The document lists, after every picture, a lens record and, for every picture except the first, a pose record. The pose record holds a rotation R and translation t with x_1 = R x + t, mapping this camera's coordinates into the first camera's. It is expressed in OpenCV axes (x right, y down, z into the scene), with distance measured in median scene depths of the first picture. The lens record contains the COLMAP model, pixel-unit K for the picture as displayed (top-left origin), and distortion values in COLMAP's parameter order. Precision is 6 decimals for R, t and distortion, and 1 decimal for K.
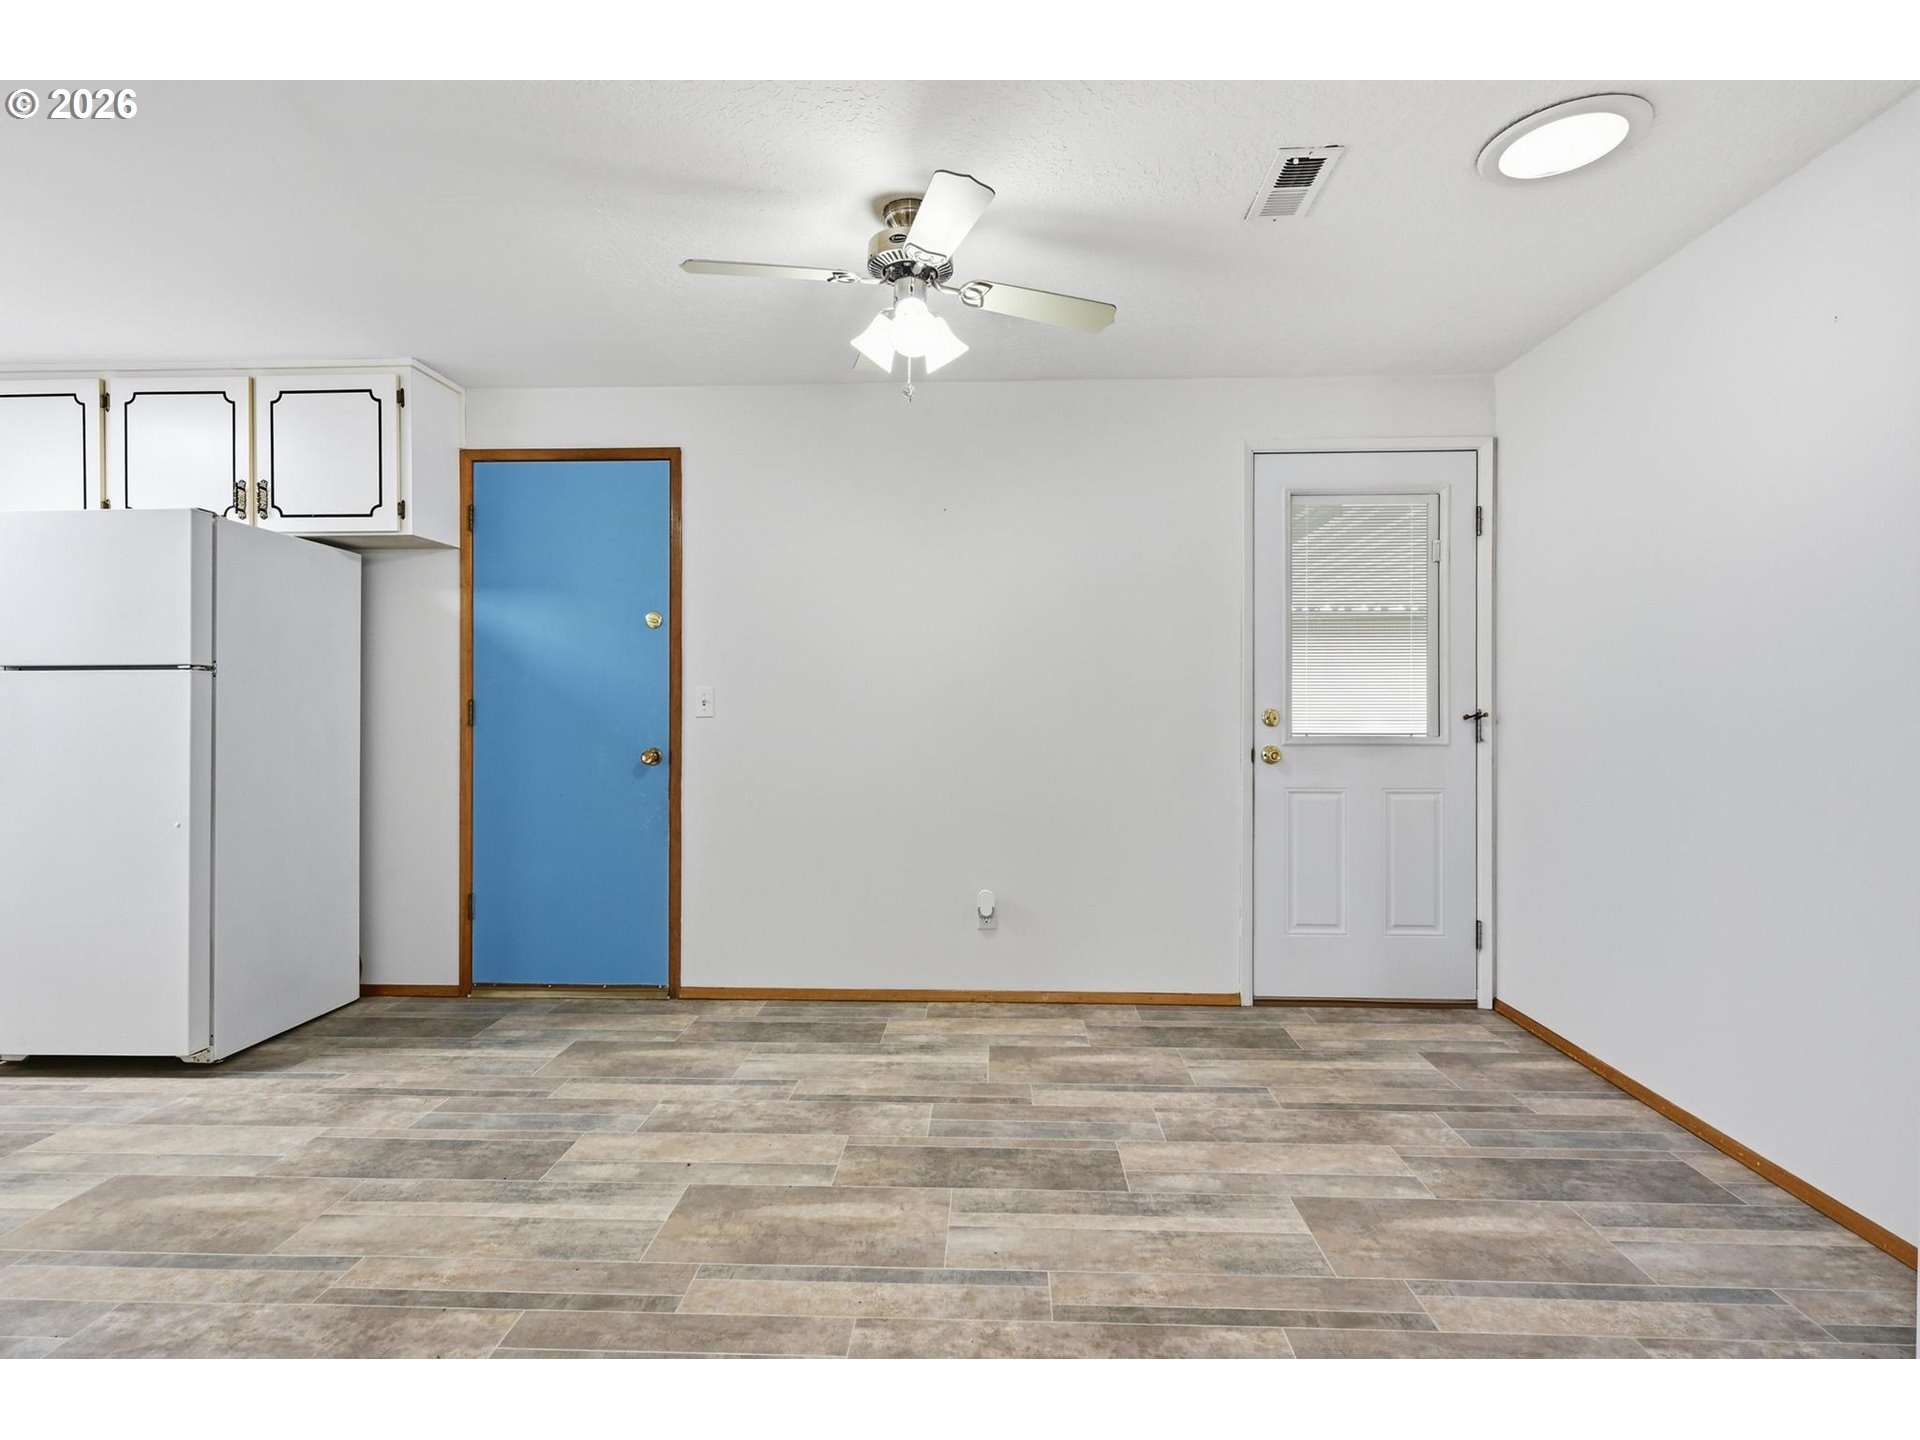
lens RADIAL K [[930.4, 0, 968.4], [0, 930.4, 696.6], [0, 0, 1]] dist [-0.000953, 0.000478]
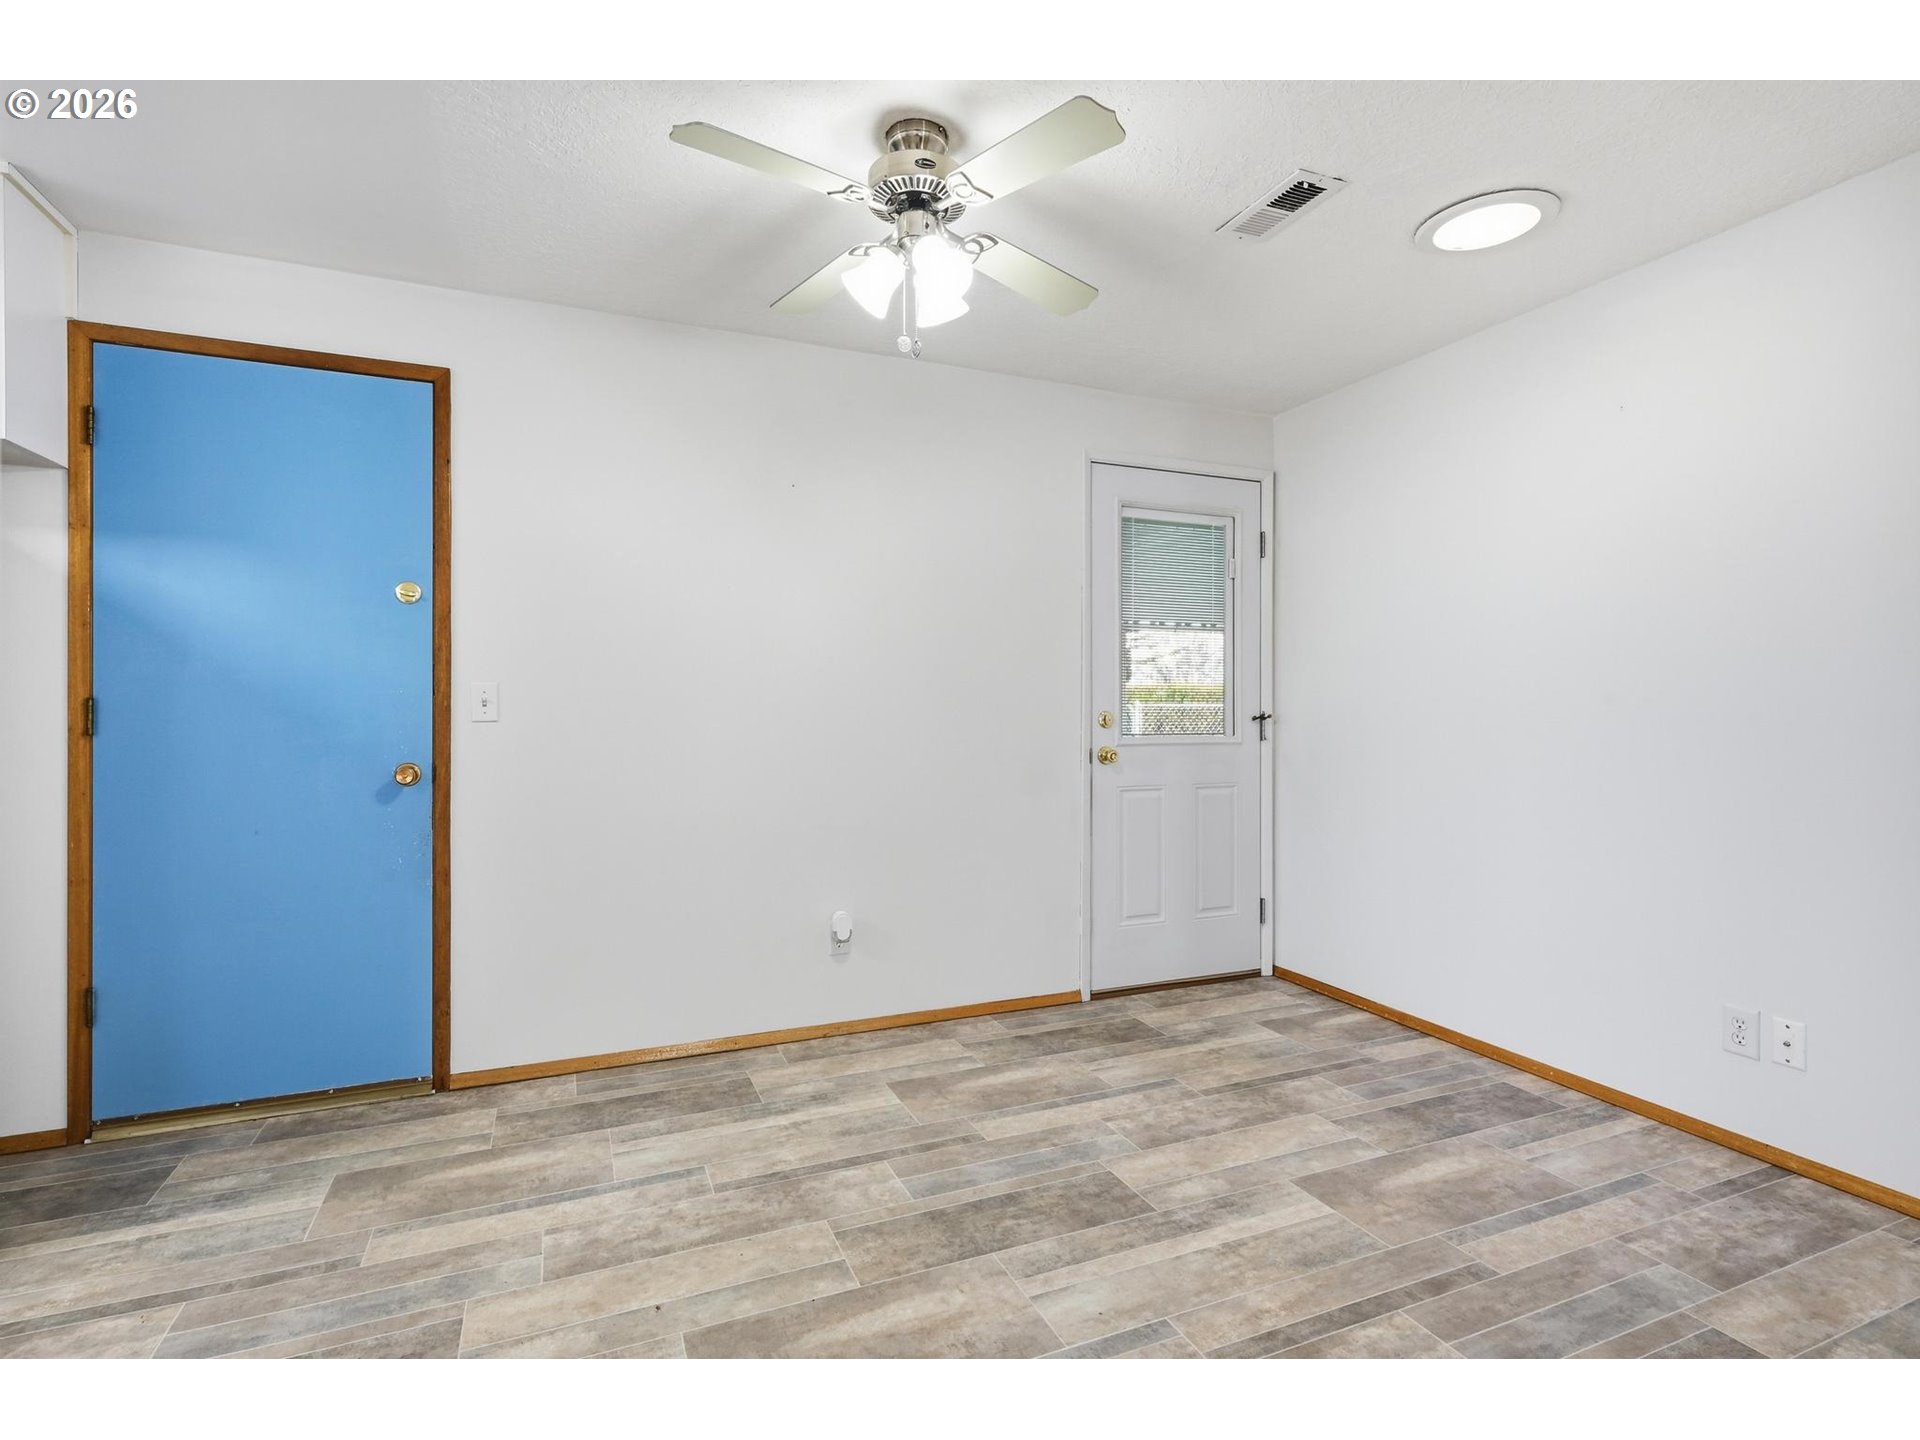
lens RADIAL K [[930.4, 0, 966.2], [0, 930.4, 698.6], [0, 0, 1]] dist [-0.000953, 0.000478]
pose [[0.904233, 0.005793, 0.427001, -0.281785], [-0.005448, 0.999983, -0.002030, 0.002741], [-0.427006, -0.000491, 0.904249, 0.142548]]
